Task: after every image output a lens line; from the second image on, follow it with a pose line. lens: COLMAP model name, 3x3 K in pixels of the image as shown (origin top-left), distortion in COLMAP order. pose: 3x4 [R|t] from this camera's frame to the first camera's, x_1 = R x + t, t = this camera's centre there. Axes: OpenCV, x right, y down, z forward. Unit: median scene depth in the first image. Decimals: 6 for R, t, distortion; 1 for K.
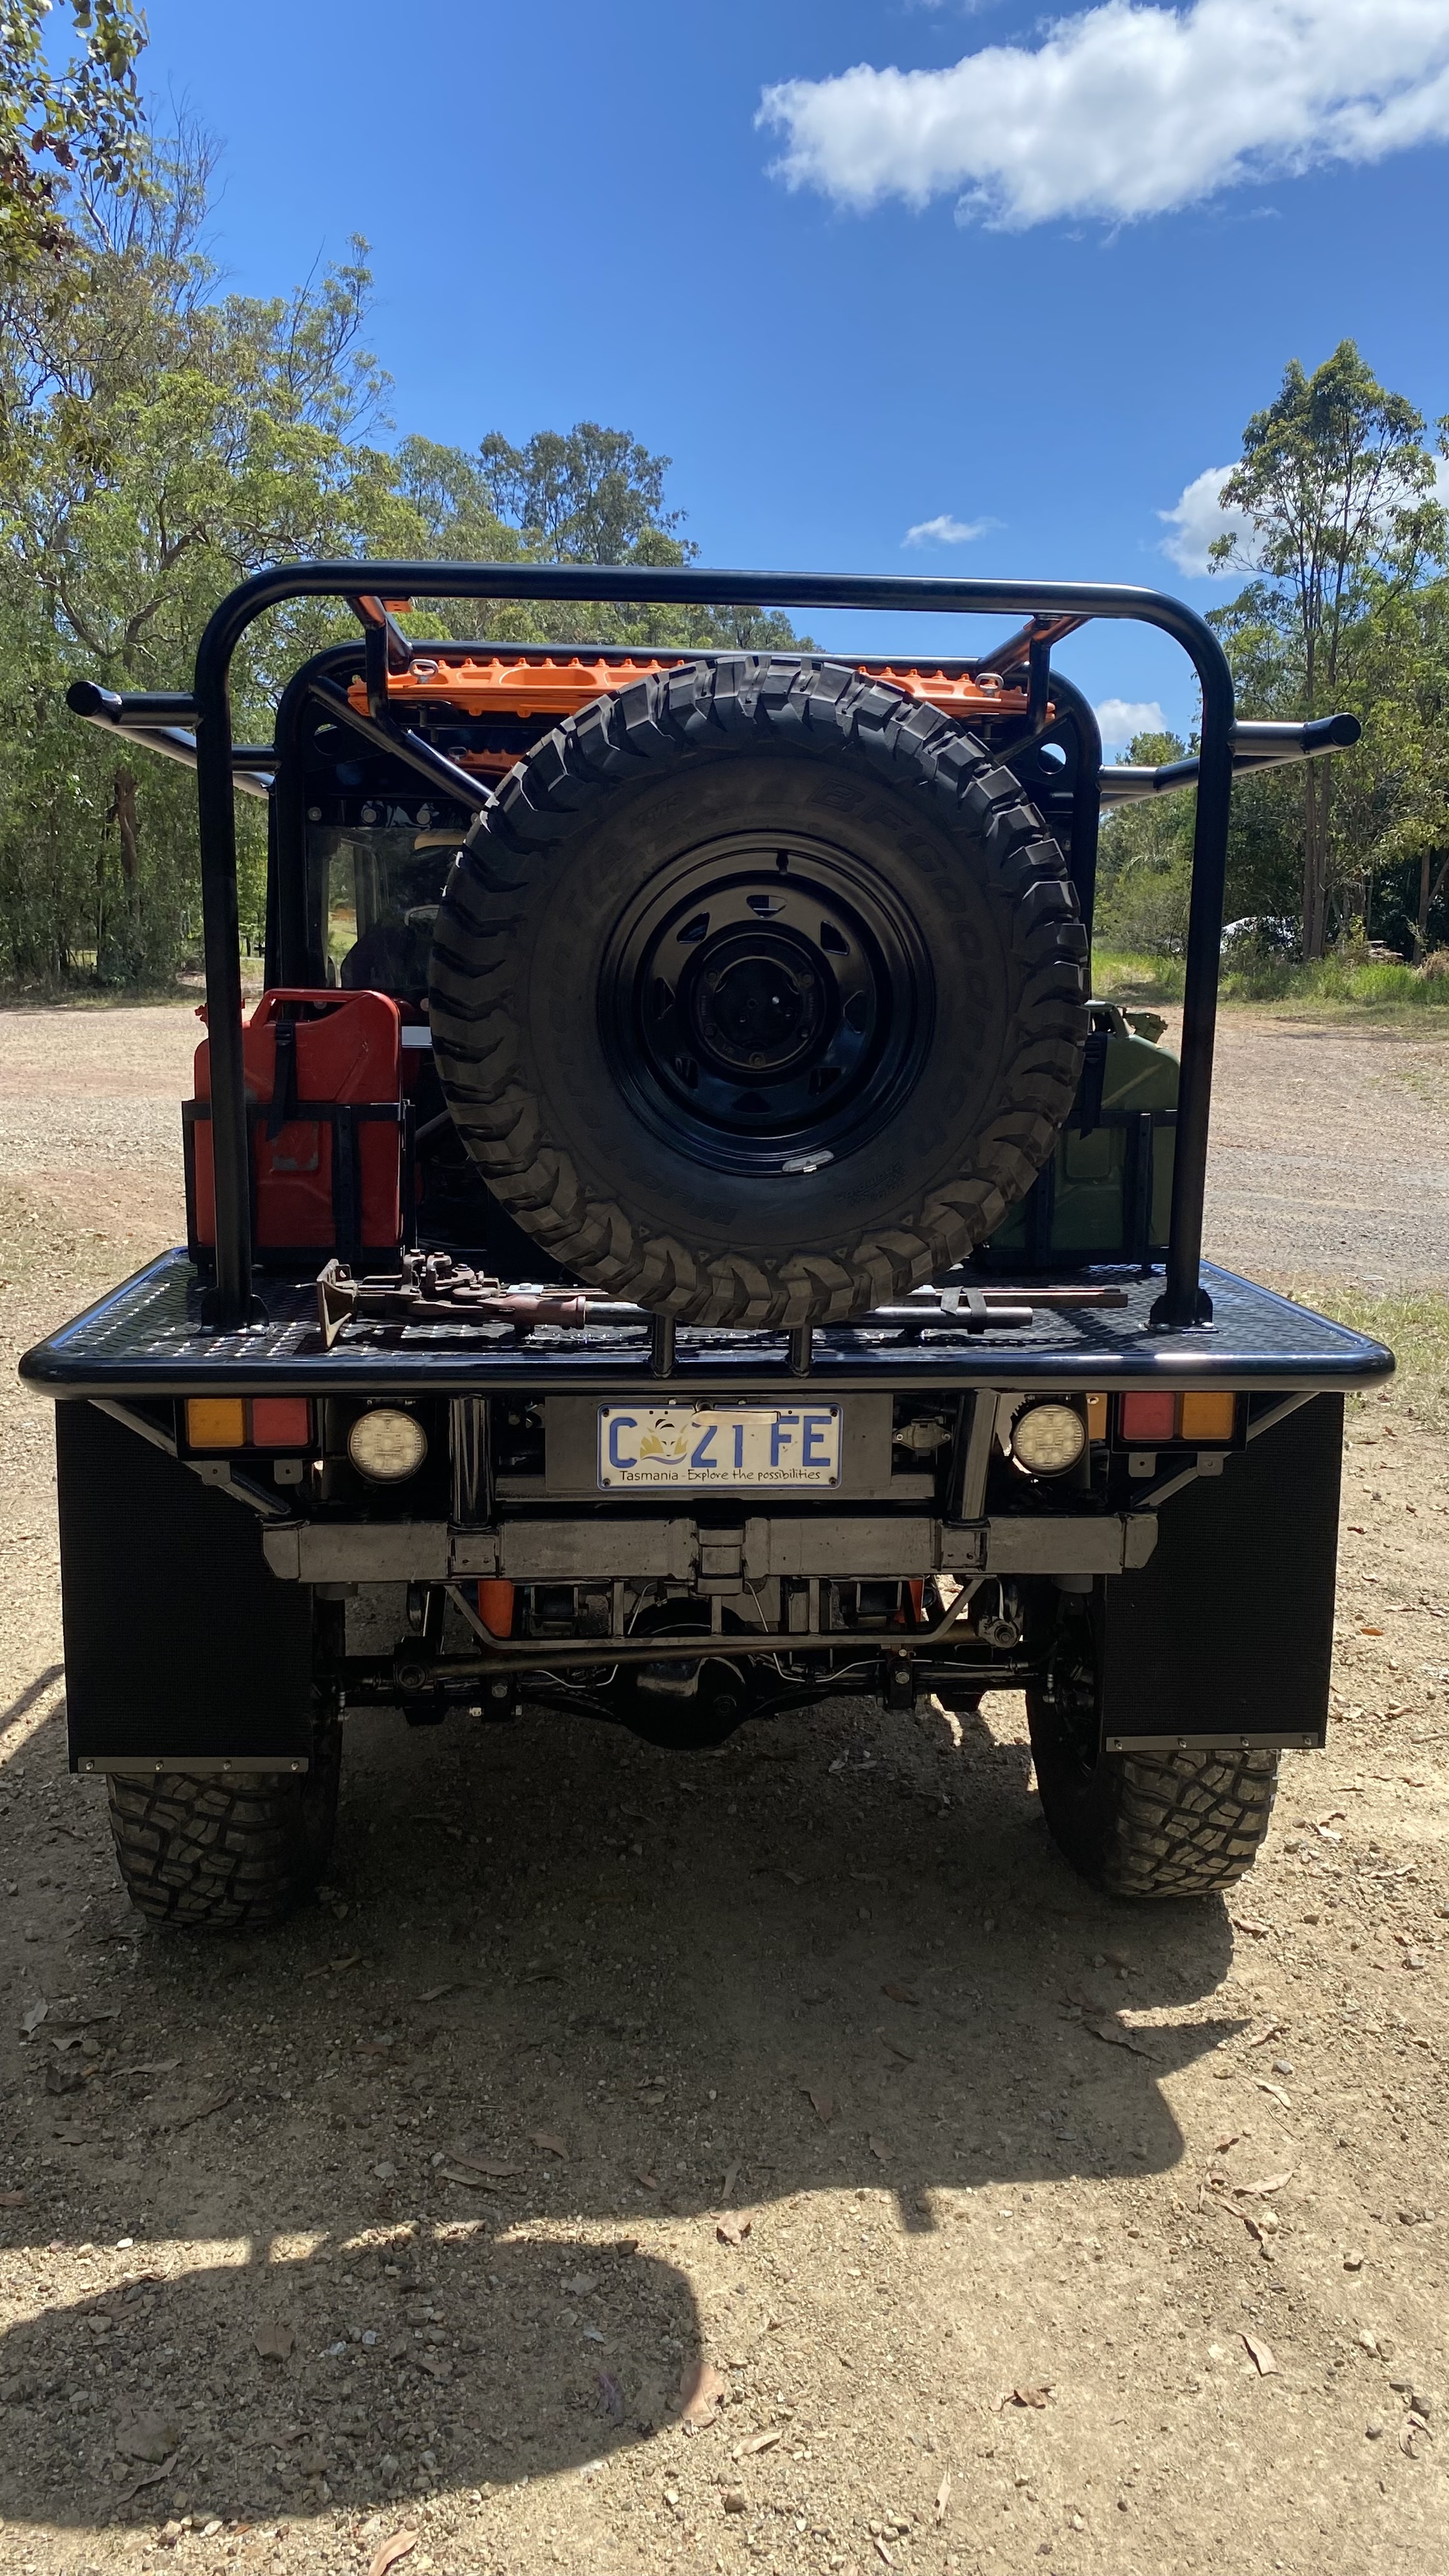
lens RADIAL K [[1955.3, 0, 739.0], [0, 1955.3, 1296.4], [0, 0, 1]] dist [0.003755, -0.003886]
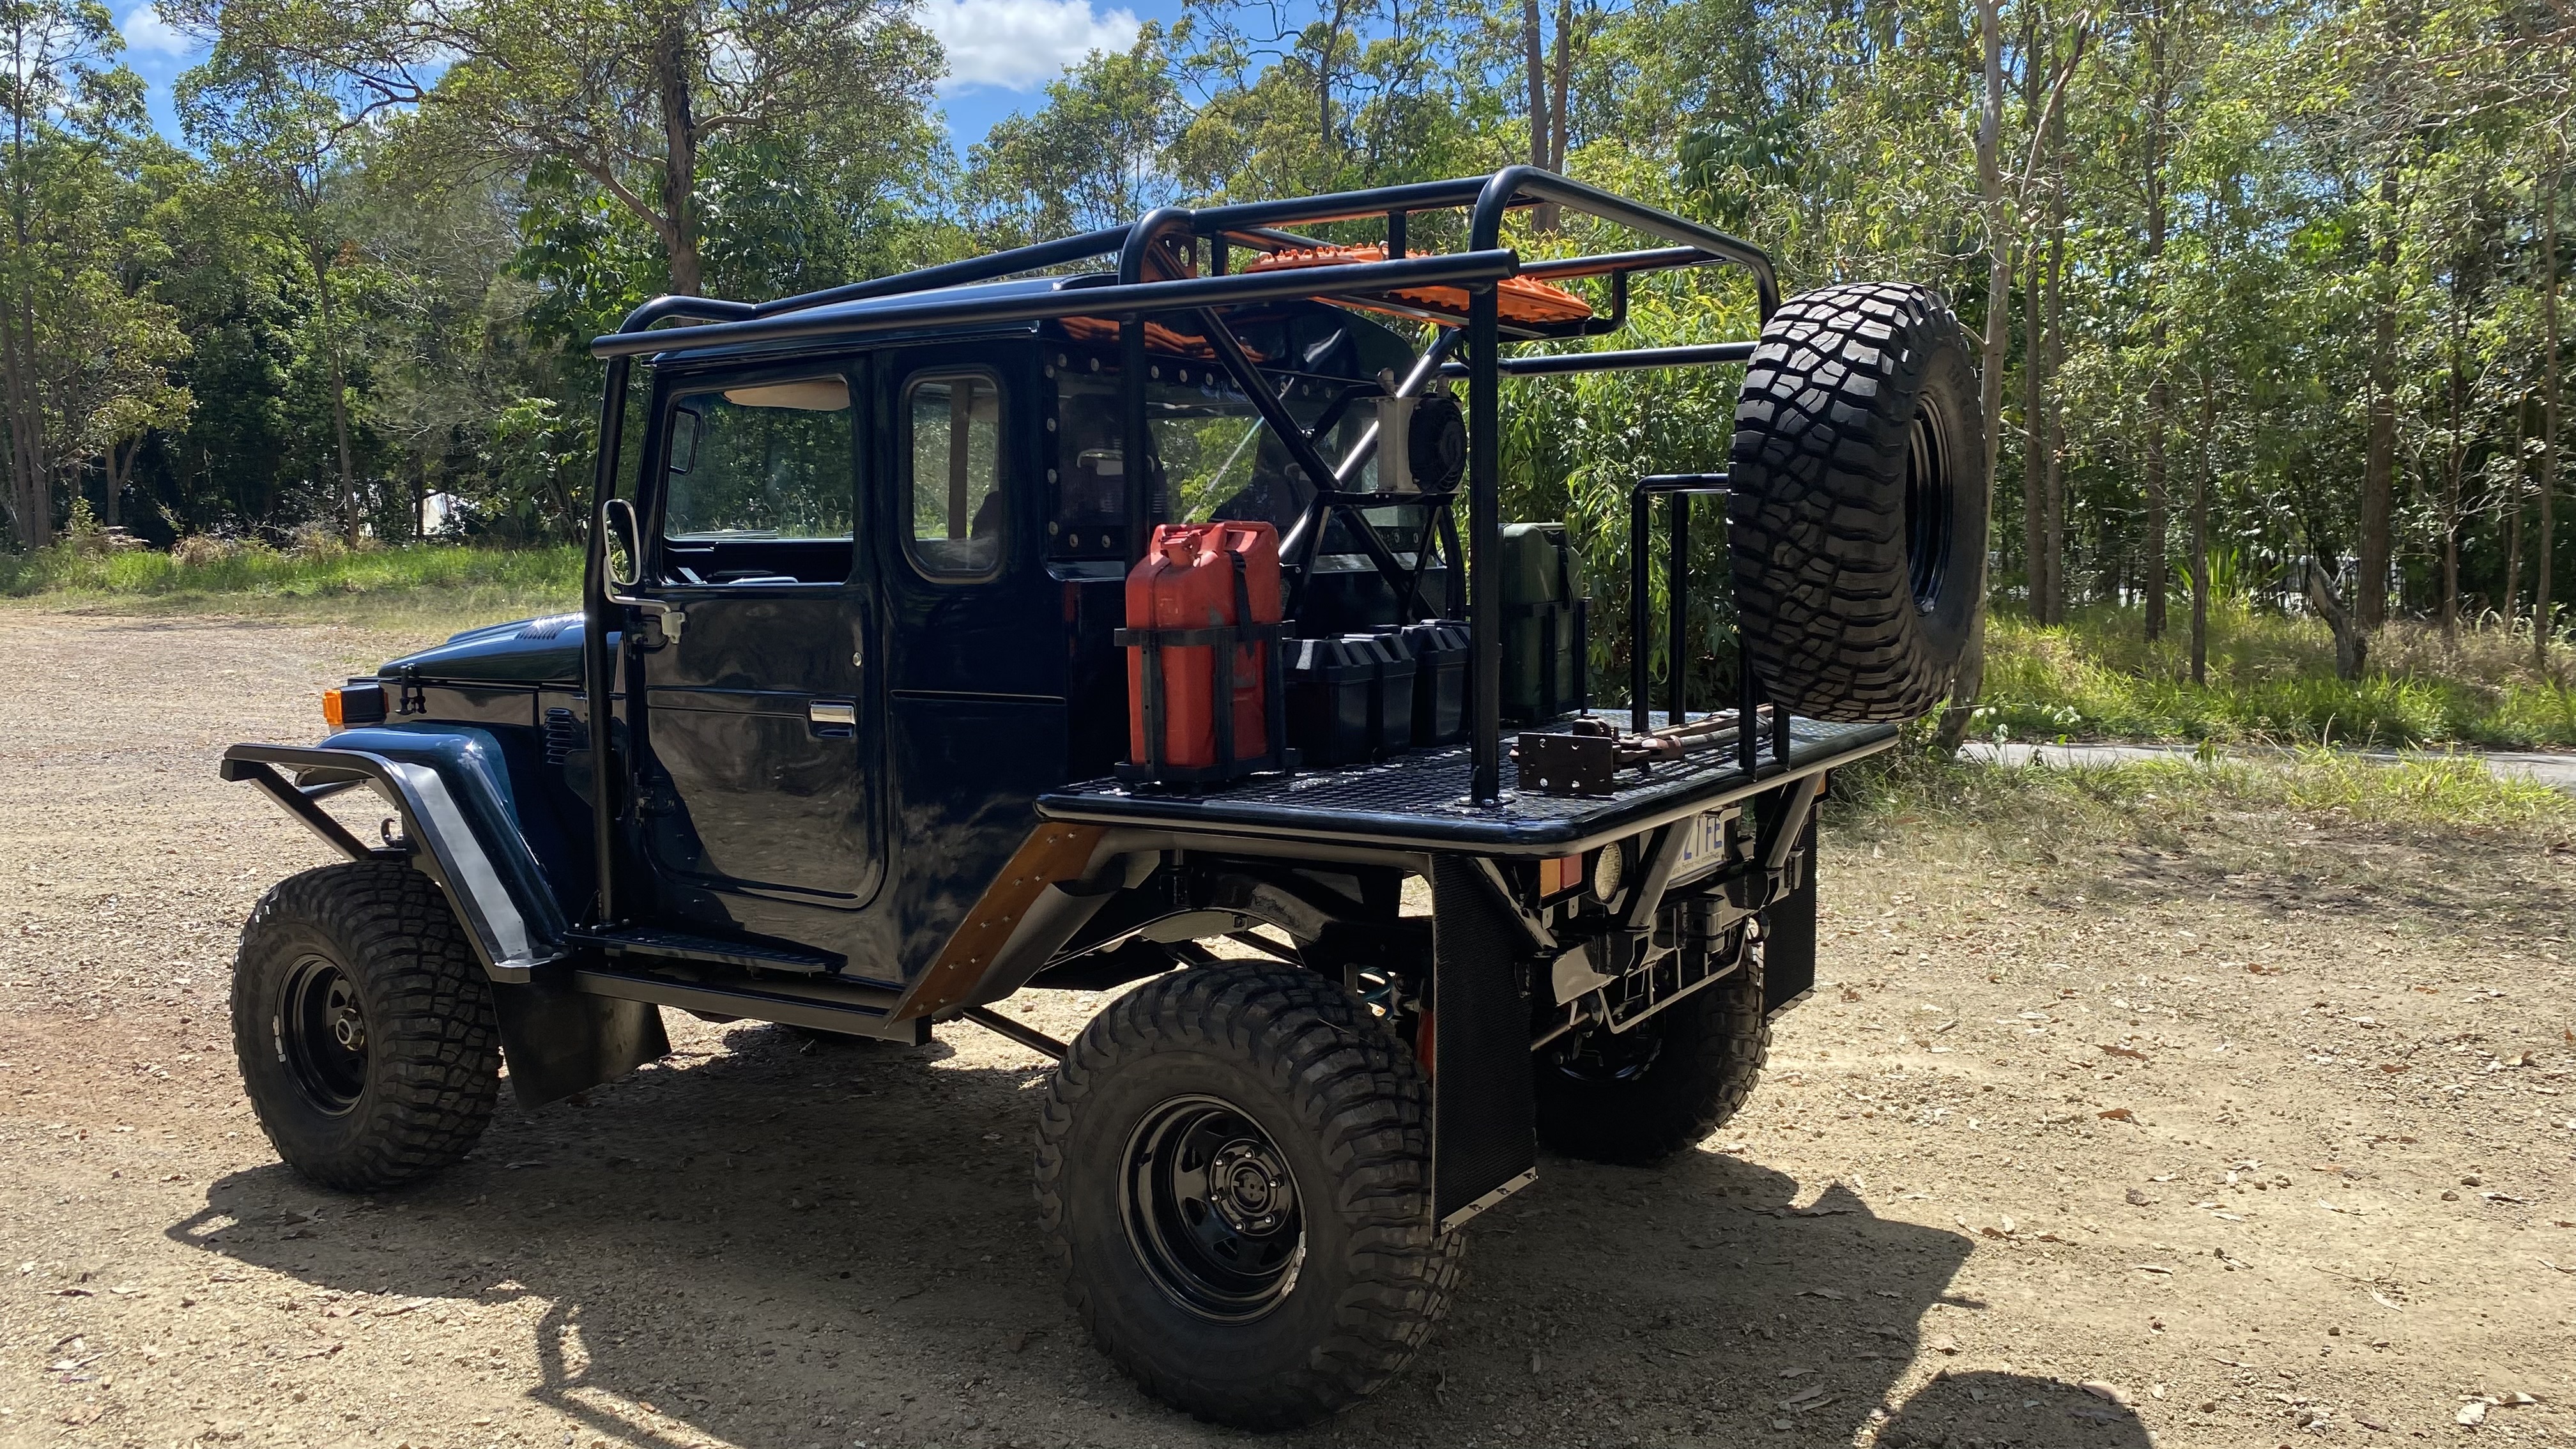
lens RADIAL K [[1955.3, 0, 1290.1], [0, 1955.3, 715.7], [0, 0, 1]] dist [0.003755, -0.003886]
pose [[0.597387, -0.087293, 0.797188, -1.157002], [0.154537, 0.987958, -0.007623, -0.038747], [-0.786923, 0.127749, 0.603683, 0.370438]]
